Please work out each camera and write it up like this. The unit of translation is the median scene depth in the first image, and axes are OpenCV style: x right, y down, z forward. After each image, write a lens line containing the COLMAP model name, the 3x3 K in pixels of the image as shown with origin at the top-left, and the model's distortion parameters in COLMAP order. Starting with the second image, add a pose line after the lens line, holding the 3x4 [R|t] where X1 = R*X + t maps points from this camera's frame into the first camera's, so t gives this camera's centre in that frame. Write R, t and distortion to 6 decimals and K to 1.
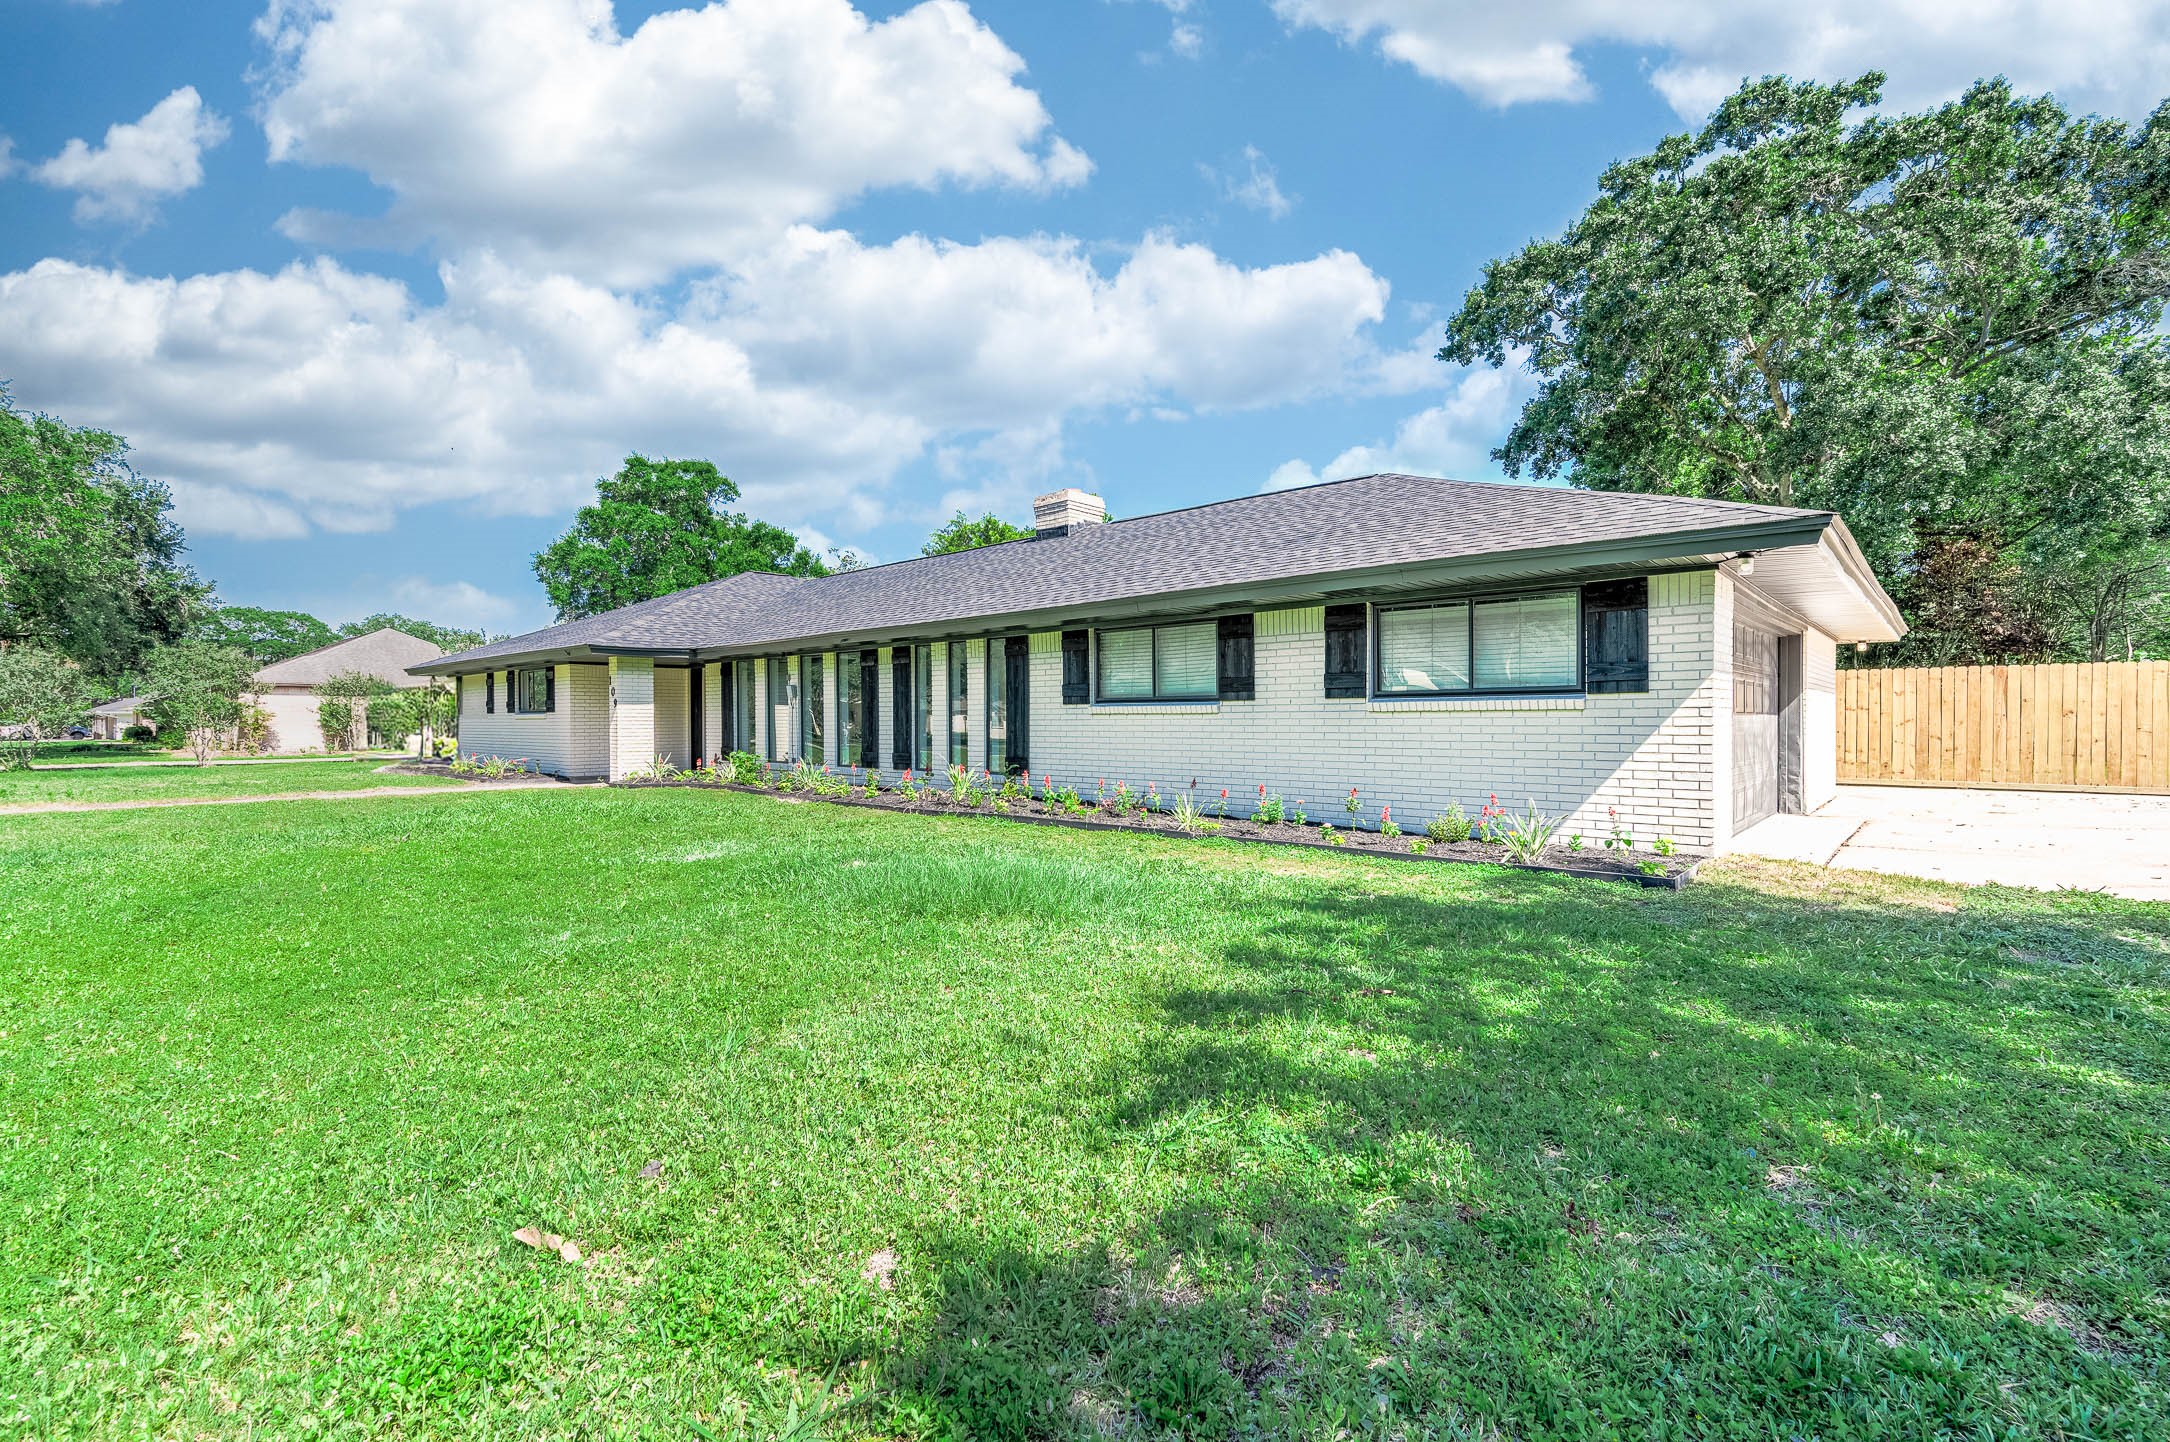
lens RADIAL K [[942.6, 0, 1077.8], [0, 942.6, 727.8], [0, 0, 1]] dist [0.005783, 0.000239]
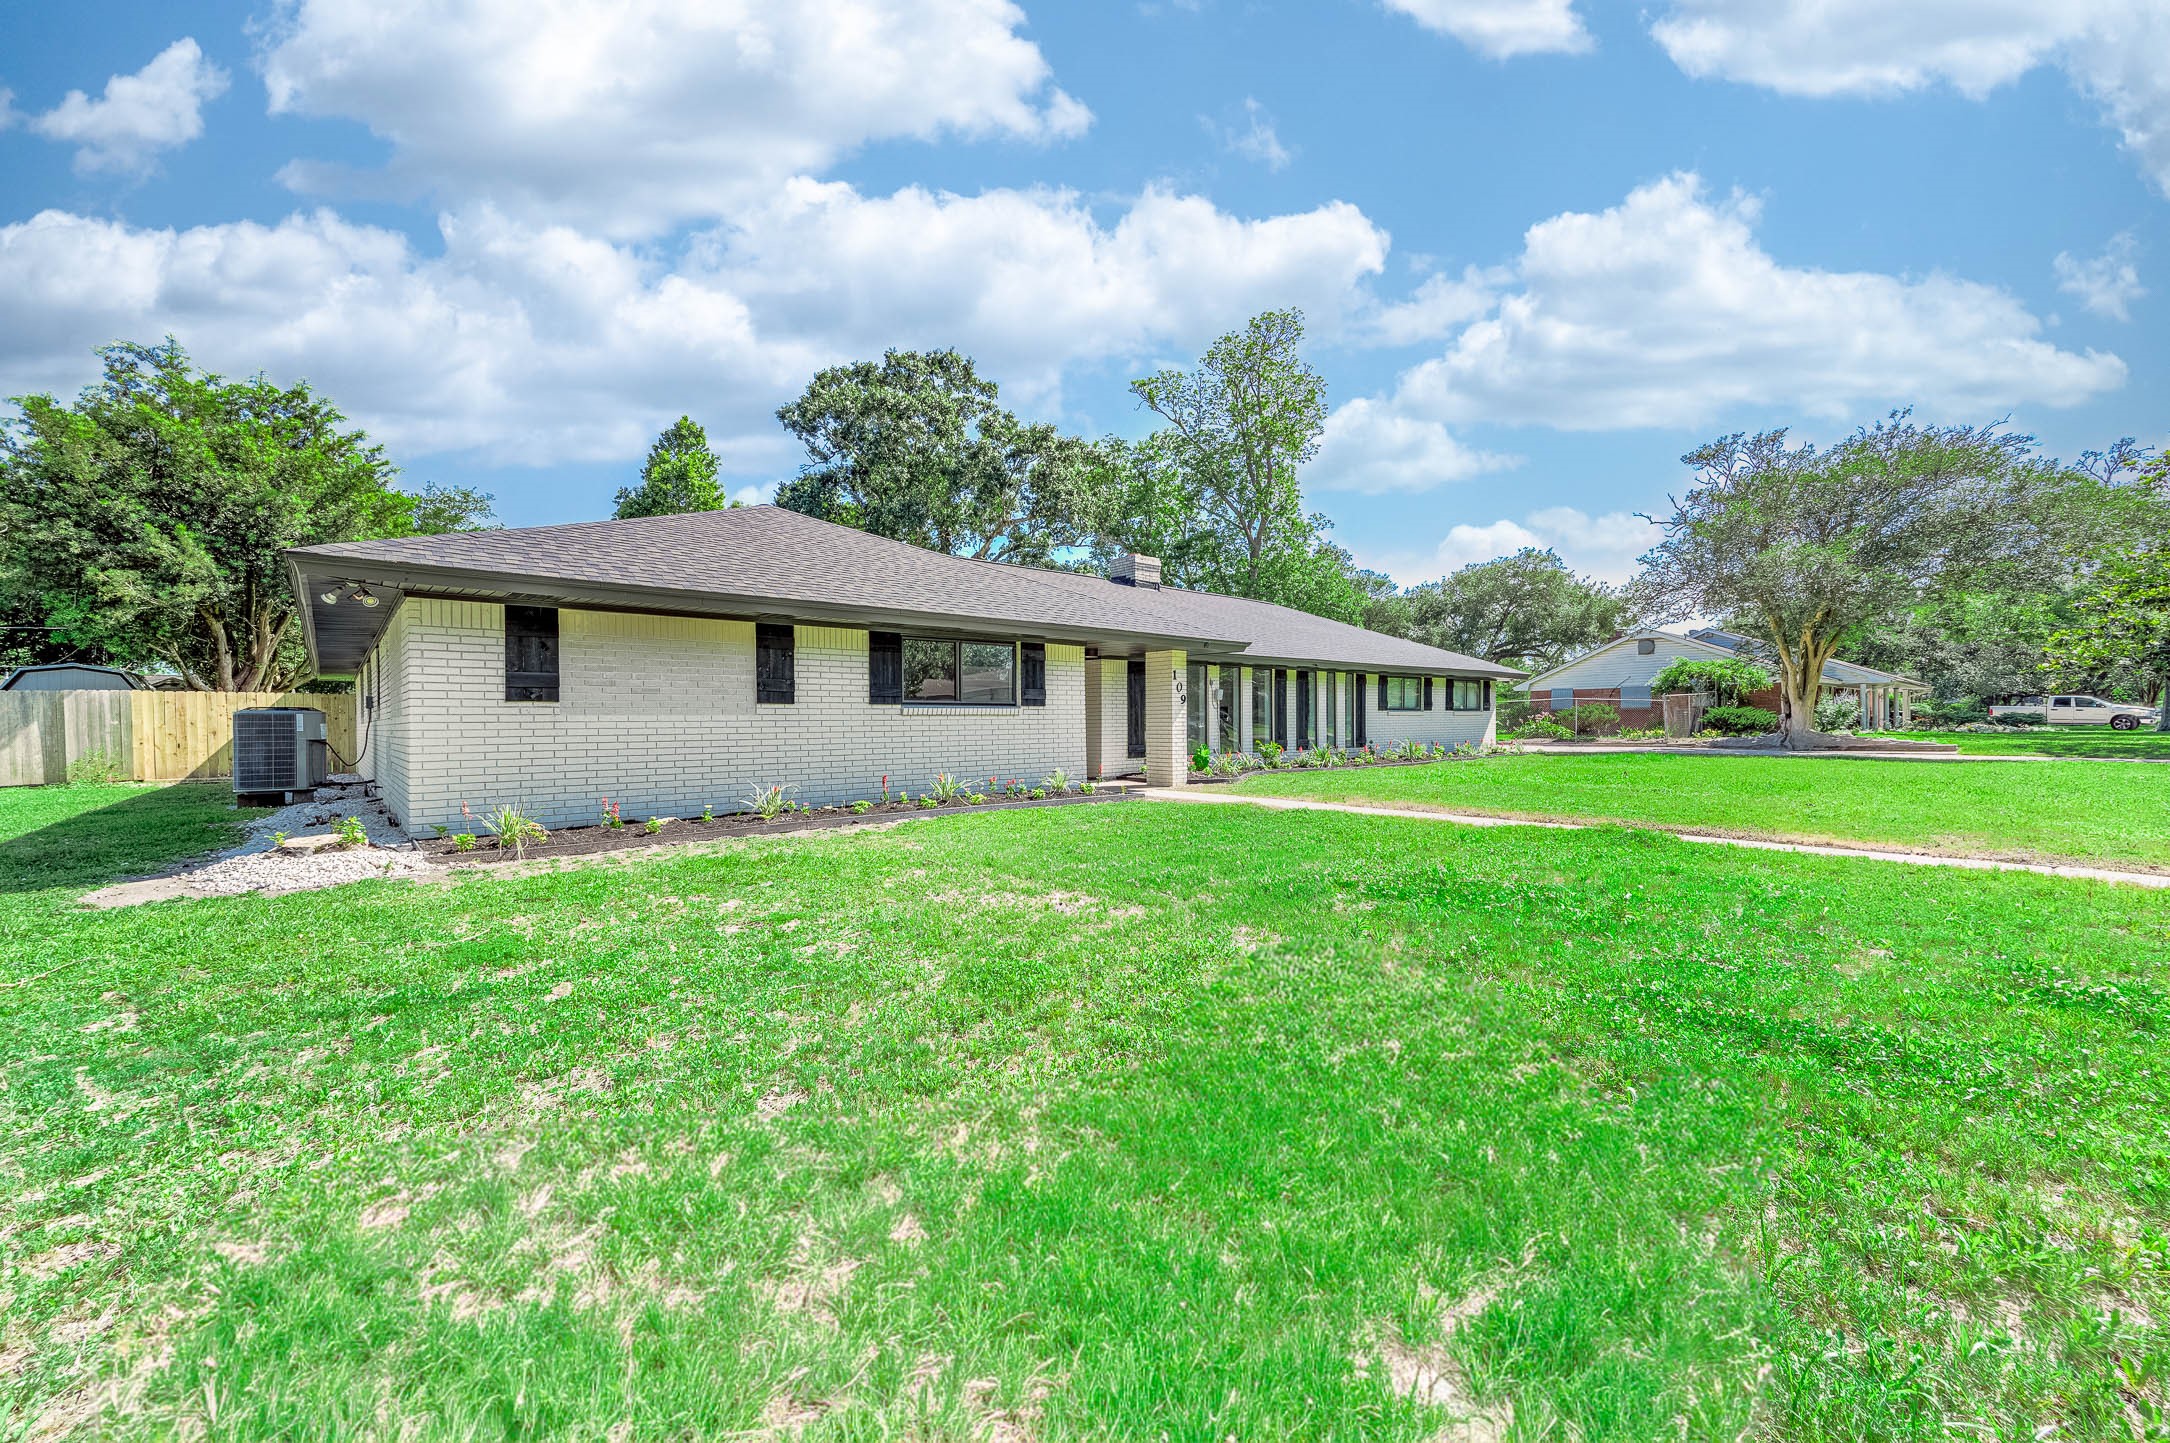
lens RADIAL K [[855.4, 0, 1086.2], [0, 855.4, 725.0], [0, 0, 1]] dist [0.010429, 0.000339]
pose [[0.091875, 0.000536, 0.995770, -0.928516], [0.015803, 0.999873, -0.001996, 0.000227], [-0.995645, 0.015919, 0.091855, 0.700662]]
